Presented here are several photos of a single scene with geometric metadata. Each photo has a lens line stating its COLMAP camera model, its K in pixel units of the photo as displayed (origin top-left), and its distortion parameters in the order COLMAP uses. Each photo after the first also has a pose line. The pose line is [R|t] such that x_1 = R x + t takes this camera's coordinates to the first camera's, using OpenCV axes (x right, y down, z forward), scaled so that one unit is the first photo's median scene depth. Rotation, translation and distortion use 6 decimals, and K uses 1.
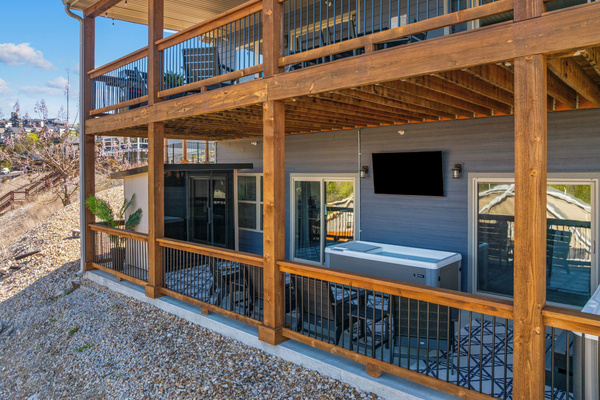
lens RADIAL K [[414.8, 0, 299.7], [0, 414.8, 194.7], [0, 0, 1]] dist [-0.039483, 0.015026]
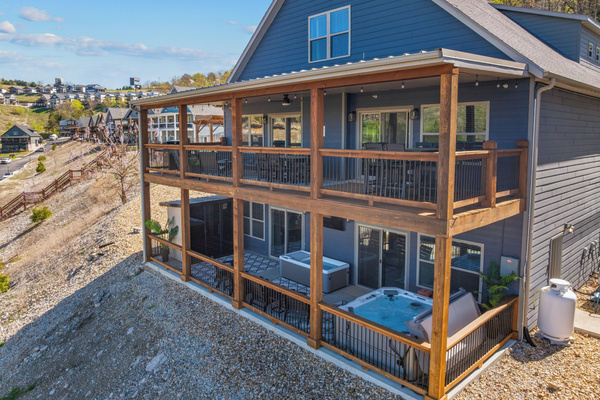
lens RADIAL K [[414.8, 0, 301.8], [0, 414.8, 196.4], [0, 0, 1]] dist [-0.039483, 0.015026]
pose [[0.996915, 0.015863, -0.076873, 0.282699], [-0.008444, 0.995356, 0.095893, -0.289819], [0.078037, -0.094948, 0.992419, -0.711227]]
